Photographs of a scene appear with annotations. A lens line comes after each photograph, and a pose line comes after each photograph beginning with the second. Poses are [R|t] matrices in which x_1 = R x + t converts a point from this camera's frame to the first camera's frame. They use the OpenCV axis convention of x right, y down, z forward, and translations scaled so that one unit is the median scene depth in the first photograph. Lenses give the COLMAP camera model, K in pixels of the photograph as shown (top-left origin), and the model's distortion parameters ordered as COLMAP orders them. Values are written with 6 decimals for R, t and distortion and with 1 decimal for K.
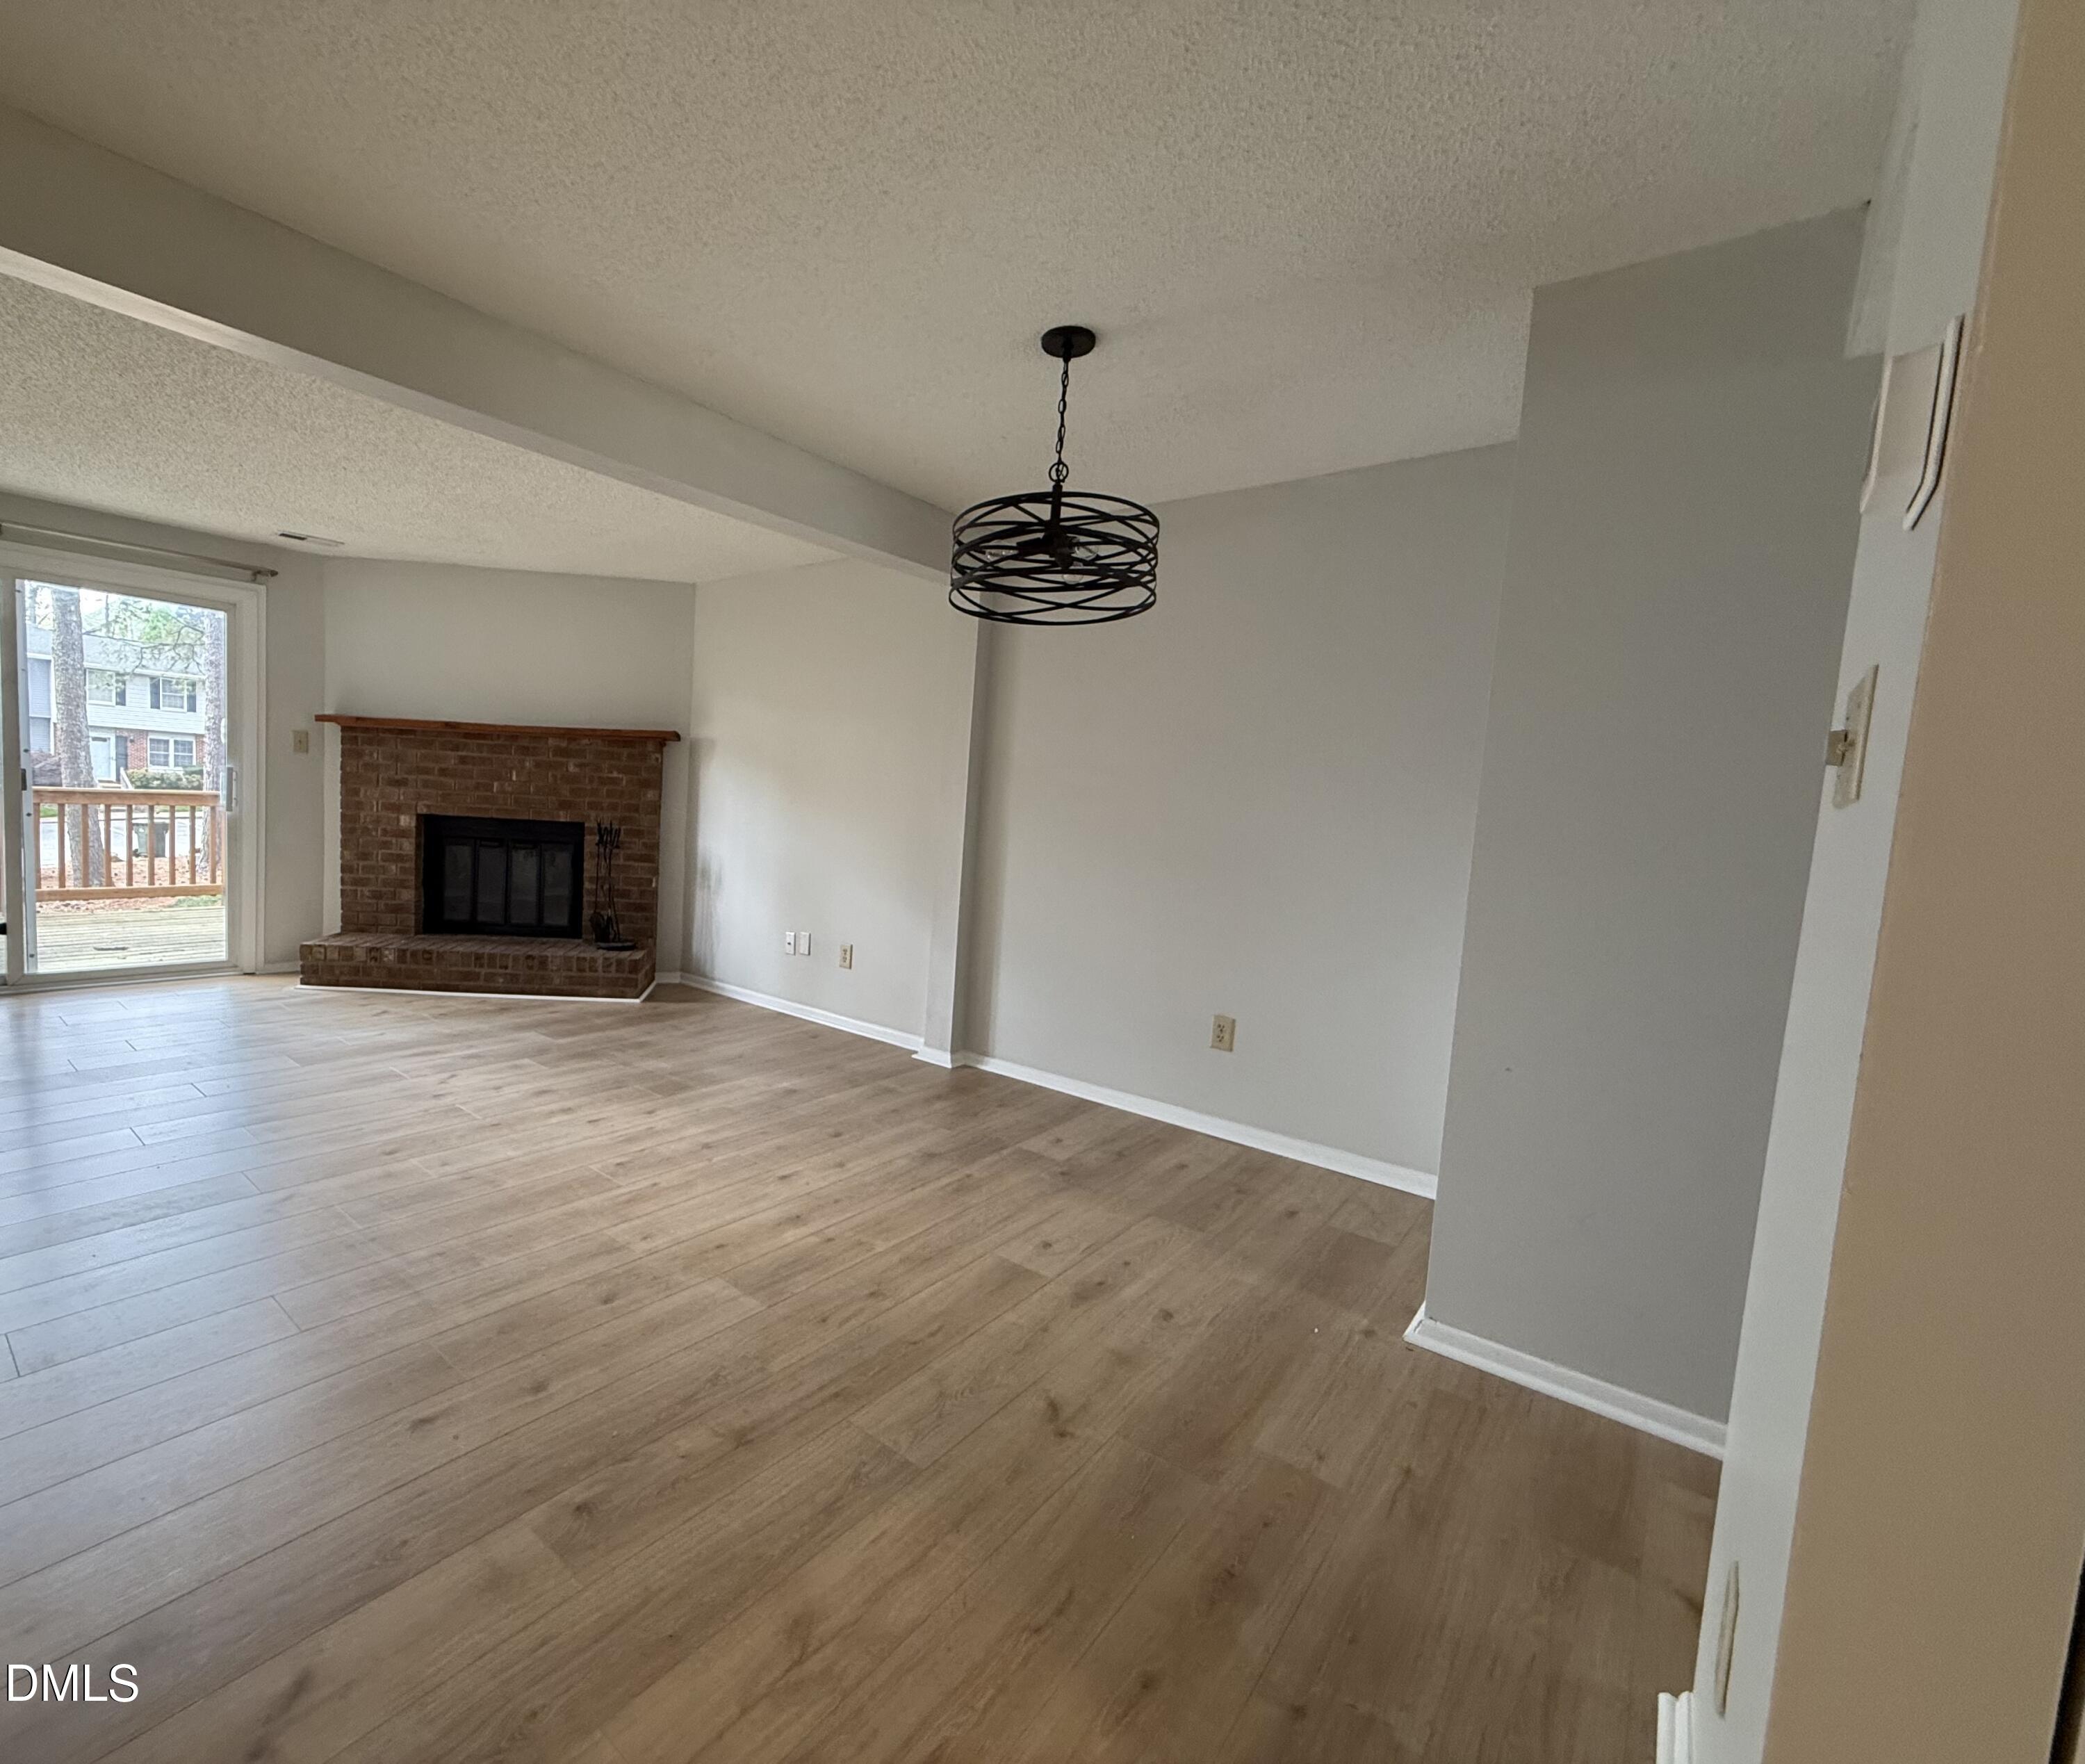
lens RADIAL K [[935.0, 0, 894.0], [0, 935.0, 882.3], [0, 0, 1]] dist [0.008700, -0.002523]
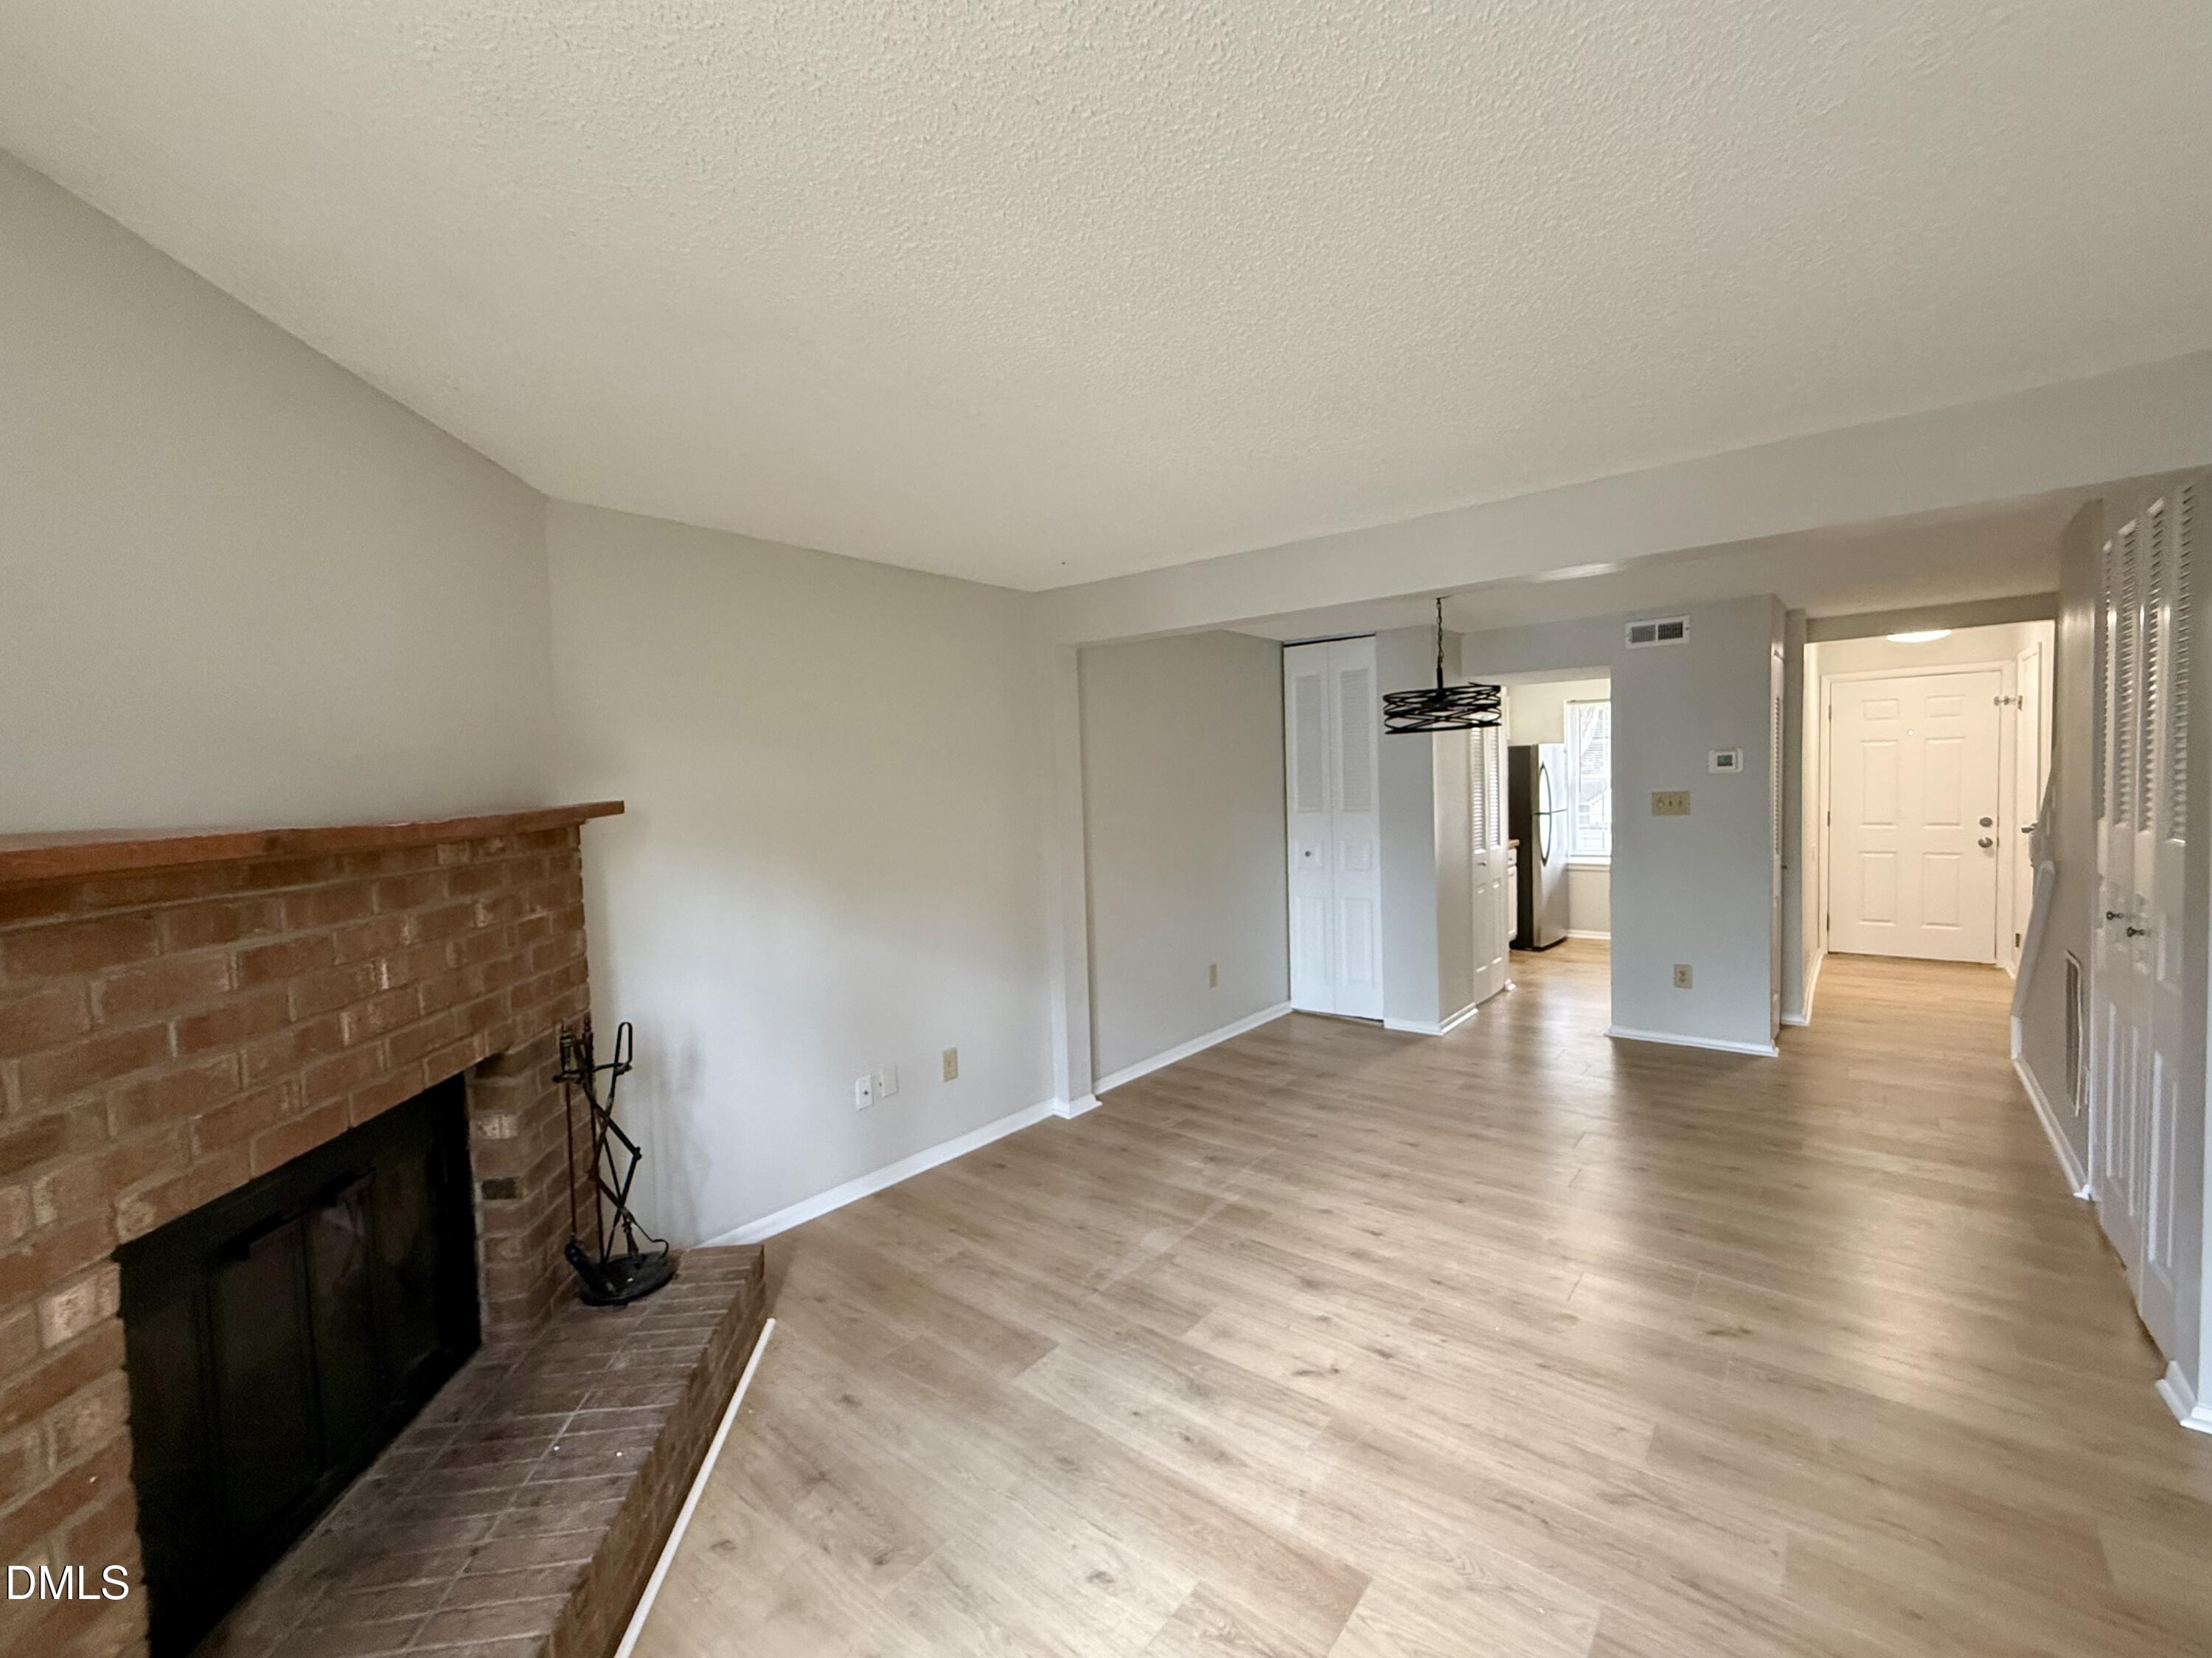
lens RADIAL K [[931.7, 0, 1099.9], [0, 931.7, 832.0], [0, 0, 1]] dist [0.003120, 0.001507]
pose [[-0.031787, -0.107114, 0.993739, -0.930517], [0.119974, 0.986643, 0.110186, -0.215402], [-0.992268, 0.122725, -0.018512, 0.965932]]
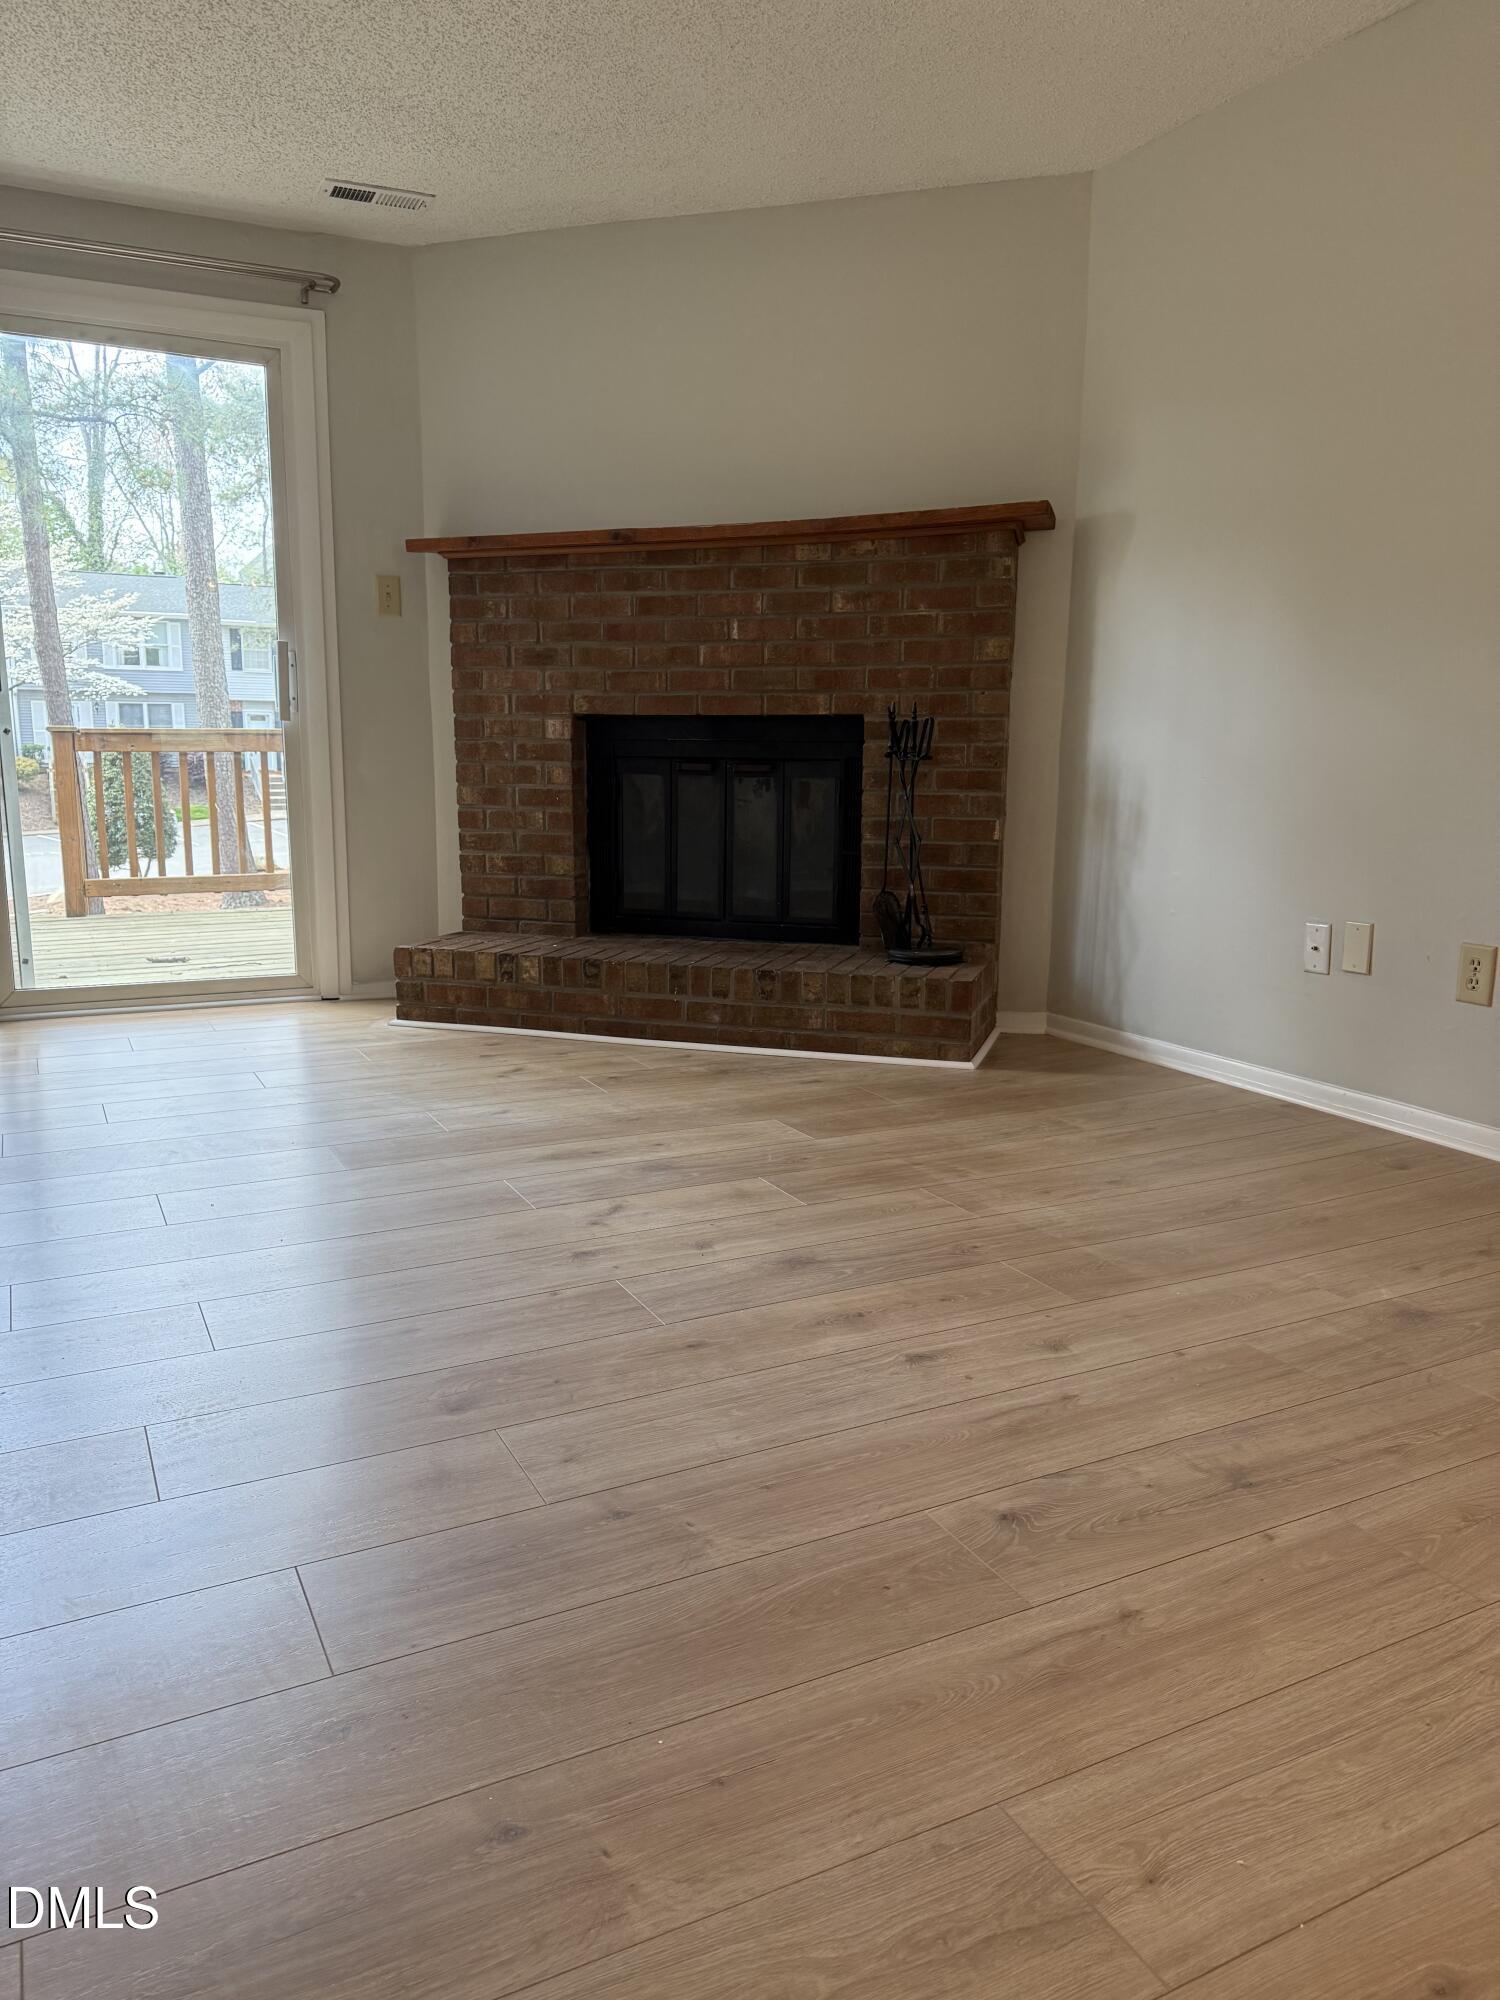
lens RADIAL K [[1394.1, 0, 756.7], [0, 1394.1, 1021.0], [0, 0, 1]] dist [0.086446, -0.081214]
pose [[0.929664, 0.021255, -0.367795, -0.130652], [0.011590, 0.996153, 0.086864, 0.045741], [0.368227, -0.085017, 0.925841, 0.335604]]
